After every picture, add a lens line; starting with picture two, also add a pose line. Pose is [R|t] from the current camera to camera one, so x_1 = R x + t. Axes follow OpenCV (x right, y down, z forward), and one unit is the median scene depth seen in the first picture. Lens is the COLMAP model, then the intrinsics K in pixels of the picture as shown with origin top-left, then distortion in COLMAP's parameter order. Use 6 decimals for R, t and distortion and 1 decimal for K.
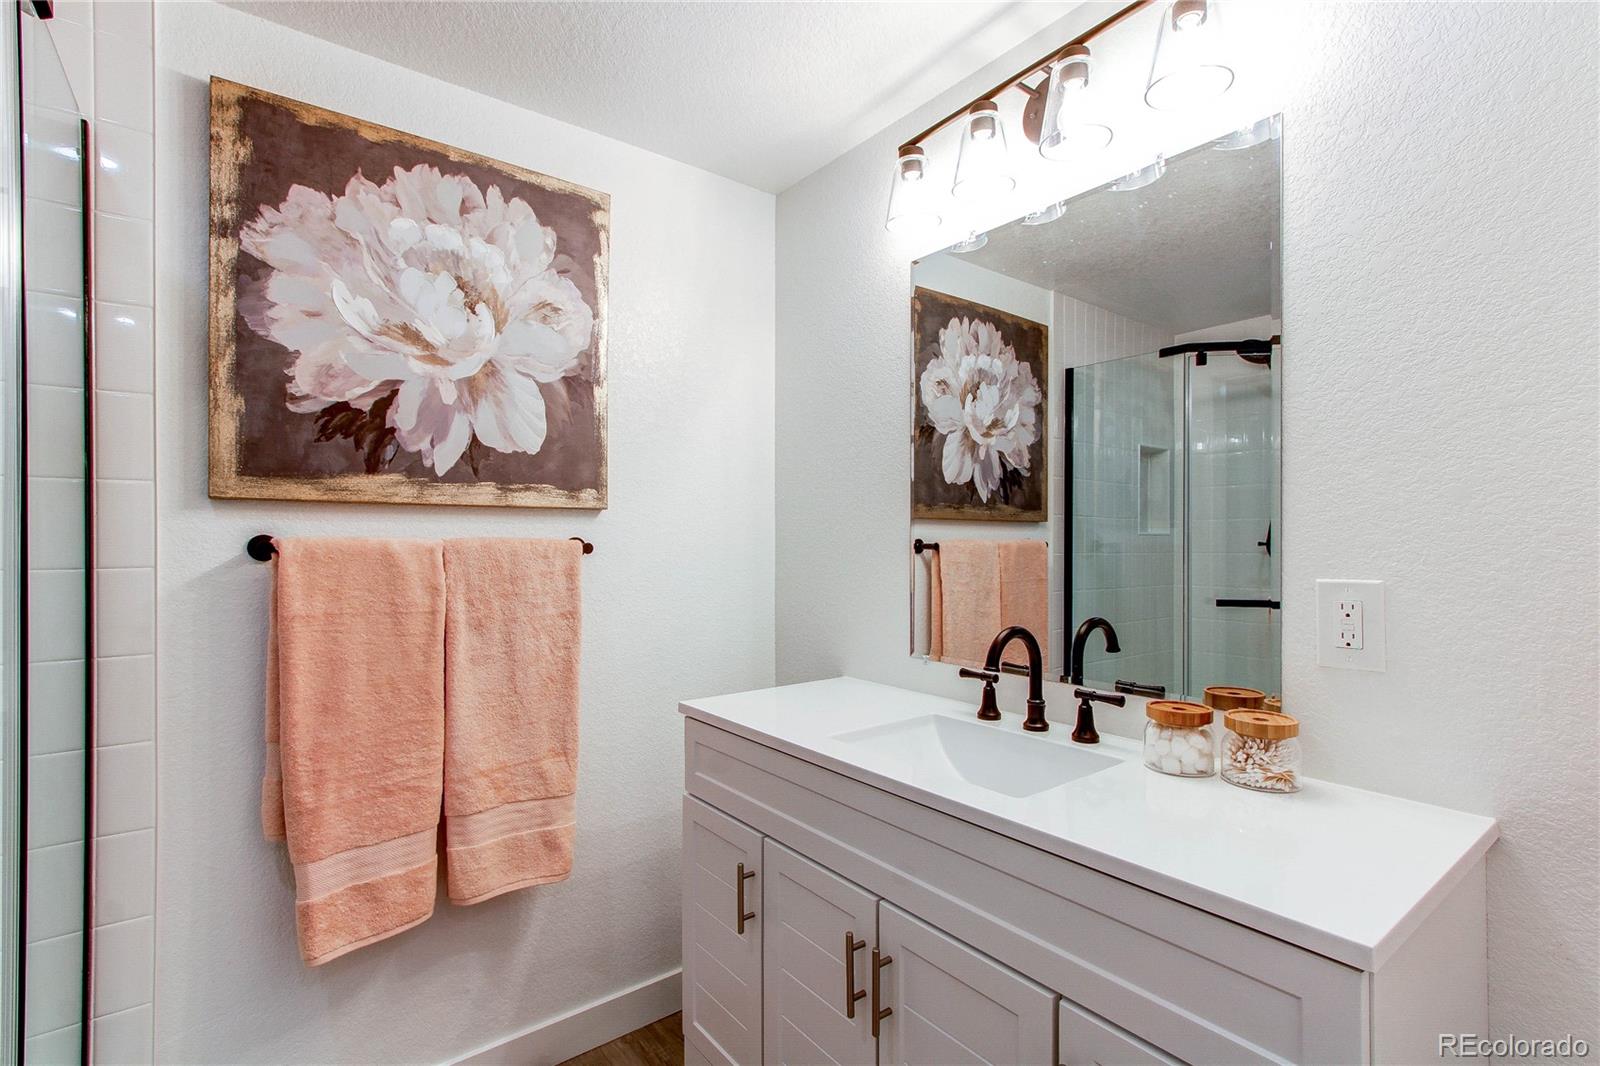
lens RADIAL K [[737.2, 0, 800.0], [0, 737.2, 533.0], [0, 0, 1]] dist [0.000564, 0.000539]
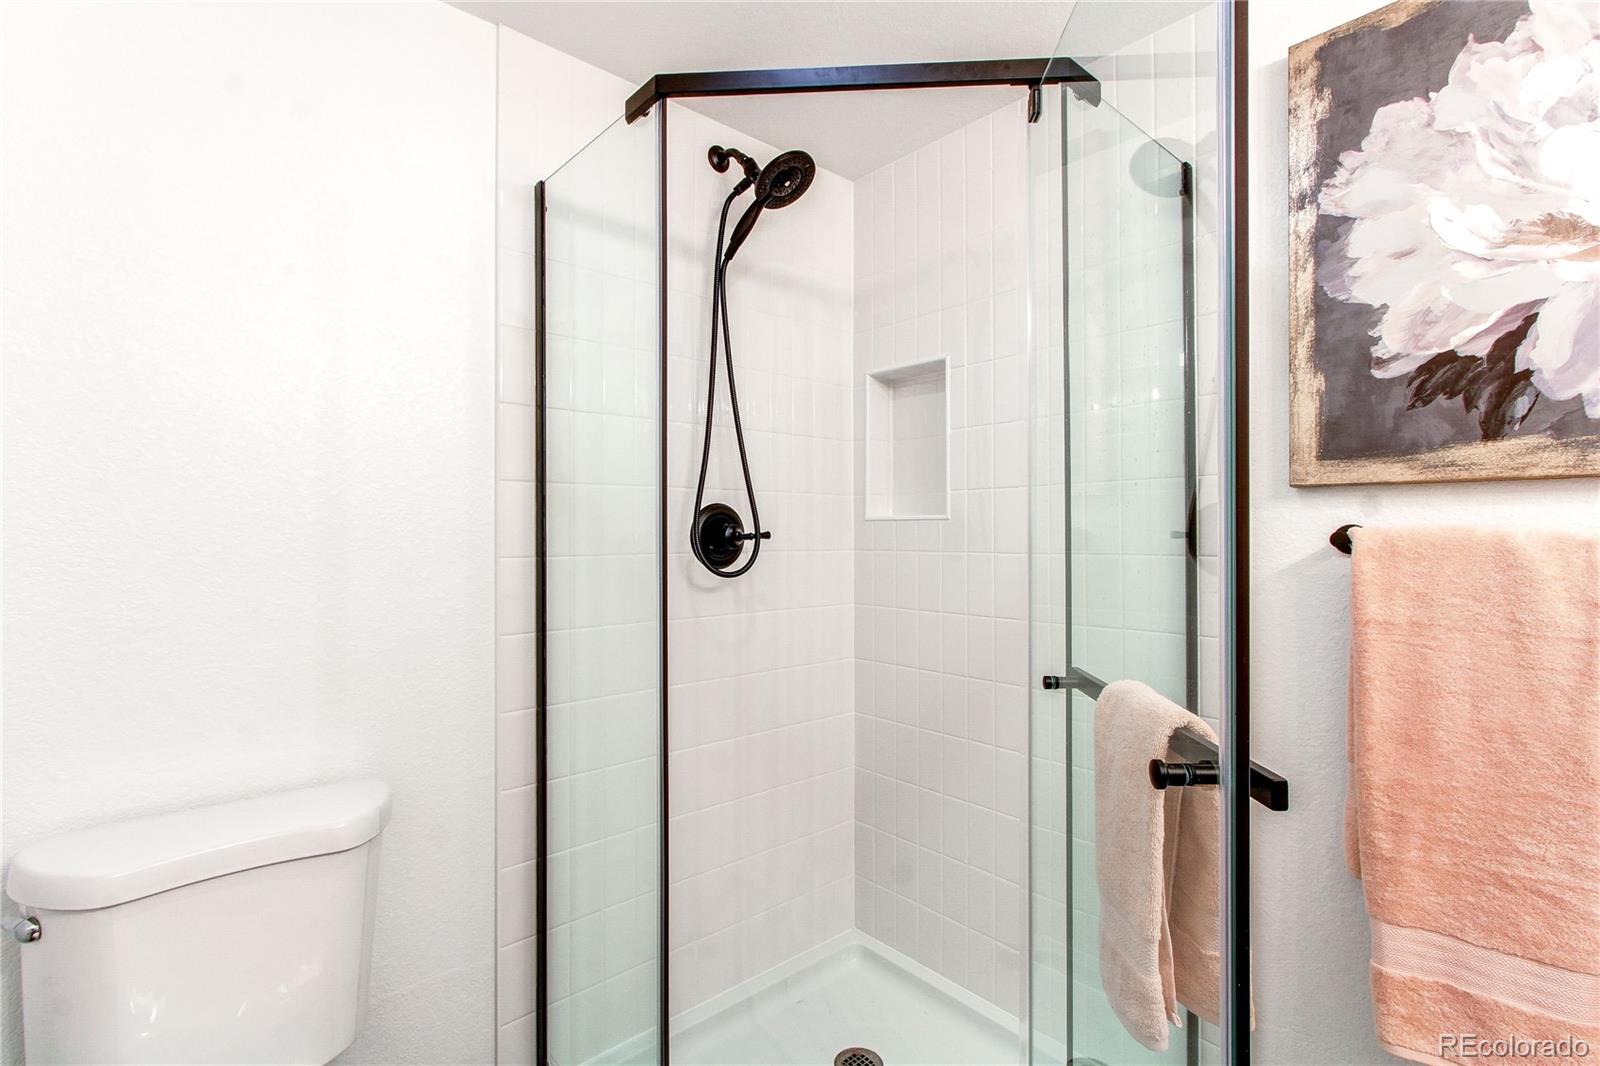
lens RADIAL K [[737.2, 0, 800.0], [0, 737.2, 533.0], [0, 0, 1]] dist [0.000564, 0.000539]
pose [[0.073124, -0.005382, -0.997308, 0.104406], [0.001461, 0.999985, -0.005289, 0.015833], [0.997322, -0.001070, 0.073130, 0.275275]]
